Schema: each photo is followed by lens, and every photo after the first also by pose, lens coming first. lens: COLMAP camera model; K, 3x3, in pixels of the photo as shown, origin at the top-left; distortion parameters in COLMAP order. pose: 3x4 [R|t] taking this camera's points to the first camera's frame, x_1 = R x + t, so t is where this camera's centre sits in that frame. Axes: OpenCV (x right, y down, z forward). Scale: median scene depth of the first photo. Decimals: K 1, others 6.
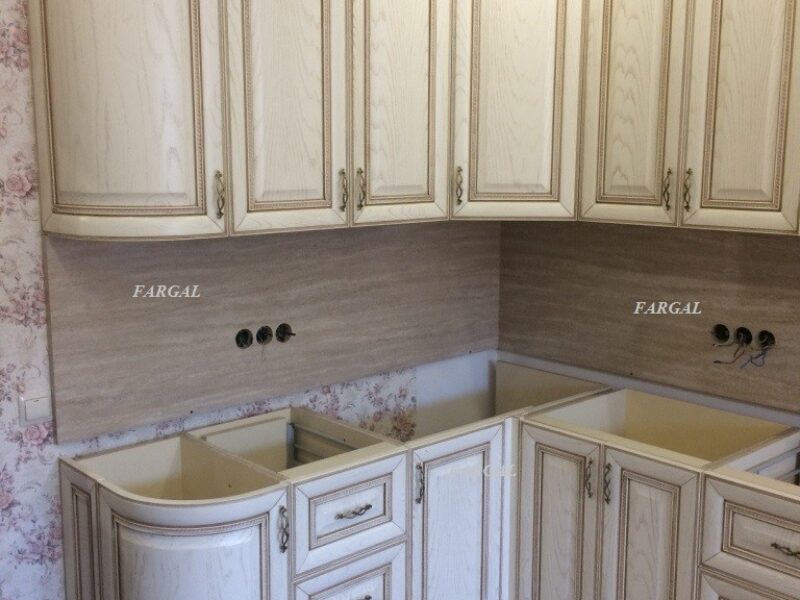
lens RADIAL K [[937.1, 0, 396.2], [0, 937.1, 295.8], [0, 0, 1]] dist [0.078090, -0.029215]
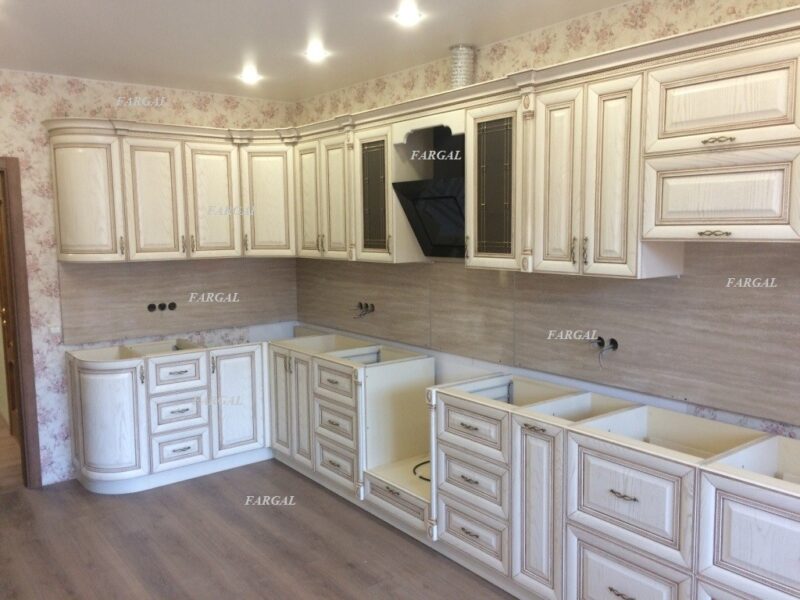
lens RADIAL K [[663.5, 0, 400.0], [0, 663.5, 300.0], [0, 0, 1]] dist [0.012185, 0.000482]
pose [[0.998408, -0.002807, -0.056327, 0.495814], [0.000396, 0.999084, -0.042779, 0.088034], [0.056395, 0.042688, 0.997496, -0.562931]]
